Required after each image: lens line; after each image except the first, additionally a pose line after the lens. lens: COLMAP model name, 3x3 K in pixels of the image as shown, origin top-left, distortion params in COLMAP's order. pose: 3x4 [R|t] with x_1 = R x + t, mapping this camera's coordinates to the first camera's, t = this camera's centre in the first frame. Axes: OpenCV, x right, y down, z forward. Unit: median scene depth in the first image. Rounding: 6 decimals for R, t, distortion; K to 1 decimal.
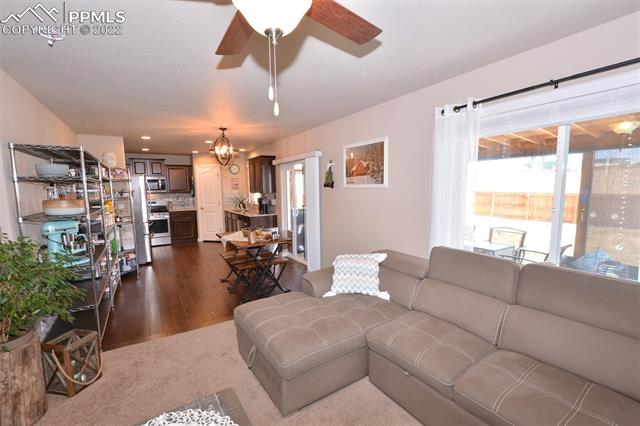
lens RADIAL K [[280.0, 0, 320.0], [0, 280.0, 217.7], [0, 0, 1]] dist [0.006520, -0.010840]
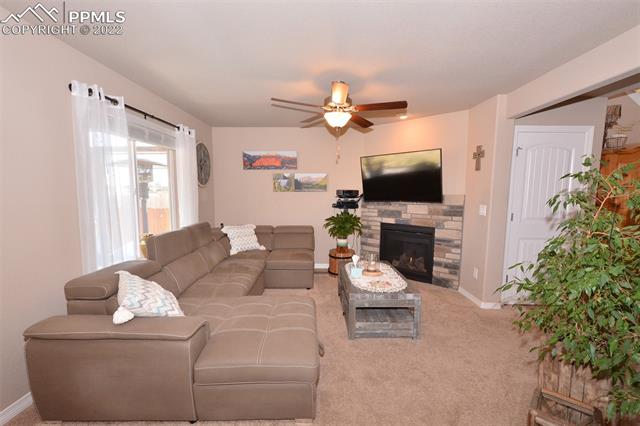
lens RADIAL K [[280.0, 0, 317.7], [0, 280.0, 219.4], [0, 0, 1]] dist [0.006520, -0.010840]
pose [[-0.840372, -0.049012, 0.539789, -0.327277], [0.061718, 0.980772, 0.185139, -0.058577], [-0.538484, 0.188901, -0.821189, 0.743377]]
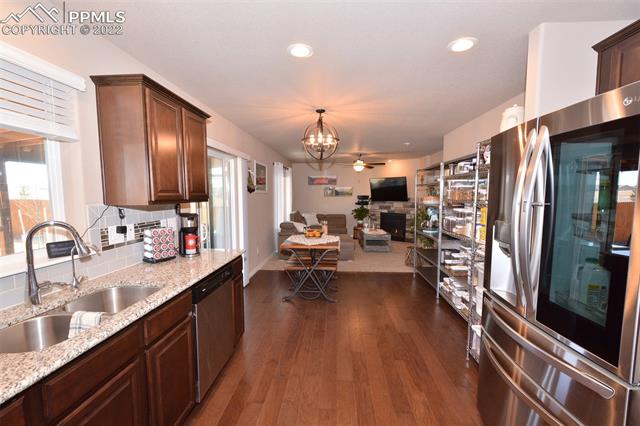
lens RADIAL K [[280.0, 0, 320.0], [0, 280.0, 218.2], [0, 0, 1]] dist [0.006520, -0.010840]
pose [[-0.812860, -0.037476, 0.581252, -0.740341], [0.069377, 0.984594, 0.160502, -0.142507], [-0.578312, 0.170792, -0.797738, 1.548135]]
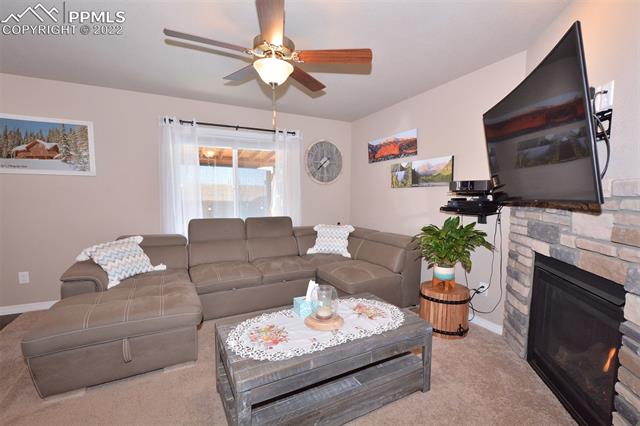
lens RADIAL K [[280.0, 0, 315.5], [0, 280.0, 219.7], [0, 0, 1]] dist [0.006520, -0.010840]
pose [[0.097009, -0.073310, 0.992580, -0.442605], [0.097917, 0.993149, 0.063782, 0.037139], [-0.990455, 0.091003, 0.103523, 0.120509]]
